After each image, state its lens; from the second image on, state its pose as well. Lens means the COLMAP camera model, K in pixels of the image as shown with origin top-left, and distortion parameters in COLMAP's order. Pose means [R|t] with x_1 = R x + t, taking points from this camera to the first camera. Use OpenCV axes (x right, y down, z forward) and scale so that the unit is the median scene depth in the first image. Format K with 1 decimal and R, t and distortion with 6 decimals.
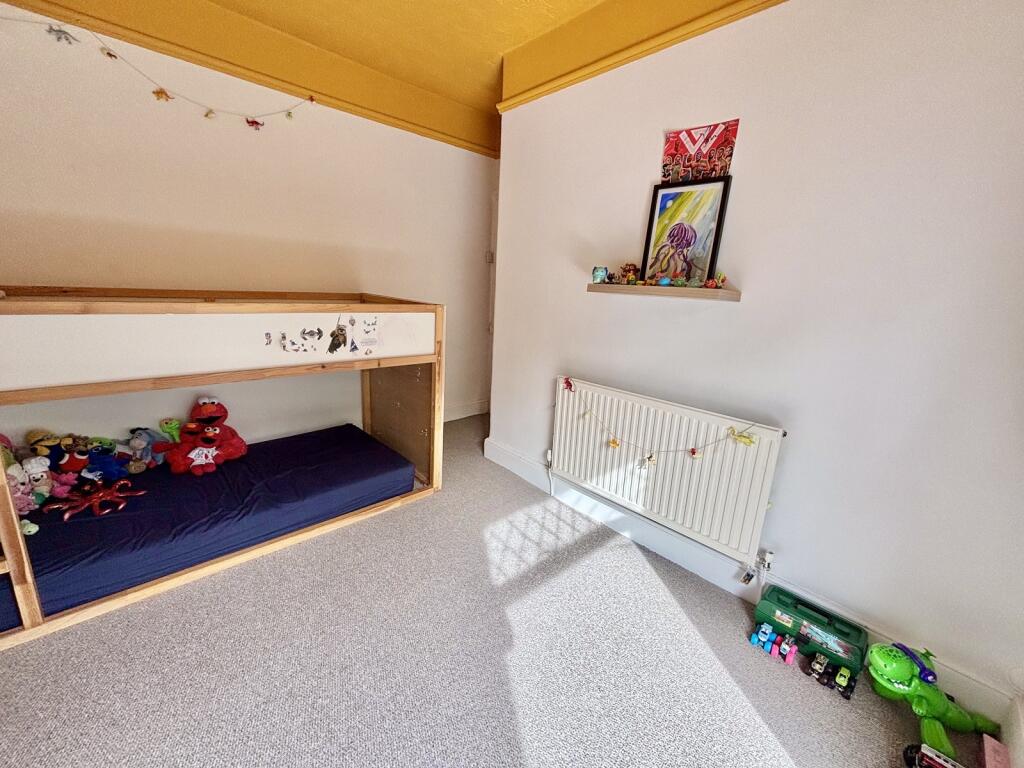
lens RADIAL K [[414.7, 0, 512.0], [0, 414.7, 384.0], [0, 0, 1]] dist [-0.000926, -0.000379]
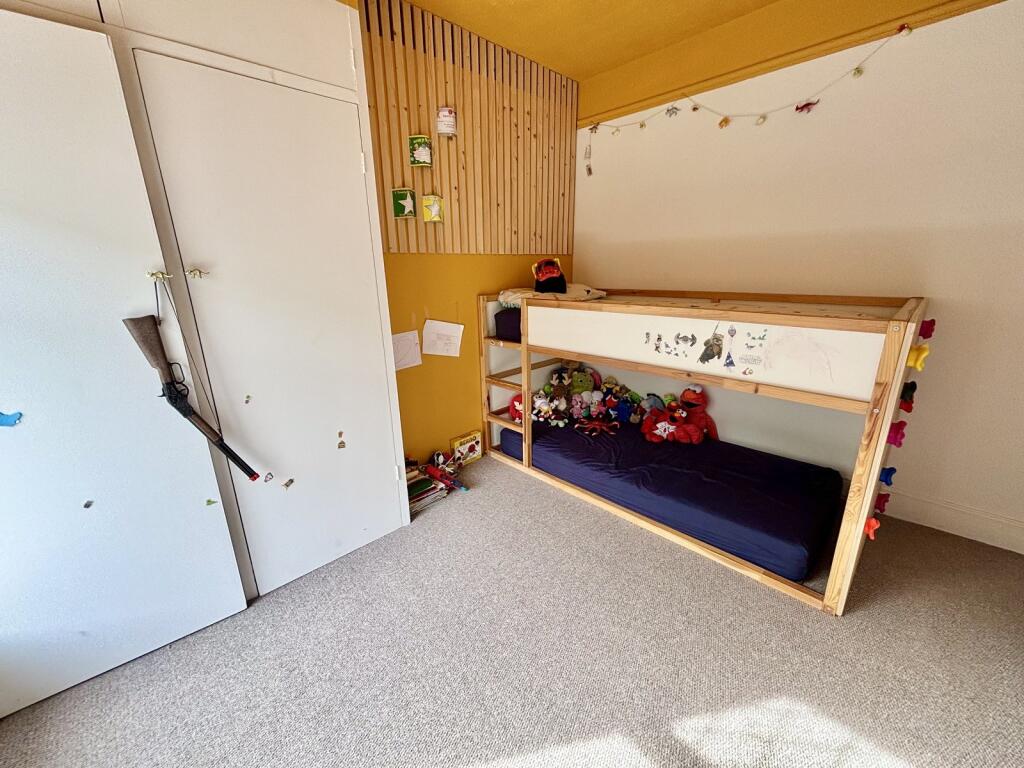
lens RADIAL K [[414.7, 0, 512.0], [0, 414.7, 384.0], [0, 0, 1]] dist [-0.000926, -0.000379]
pose [[-0.000589, 0.225029, -0.974352, 0.462538], [-0.213979, 0.951756, 0.219940, -0.139652], [0.976838, 0.208620, 0.047590, 0.544933]]
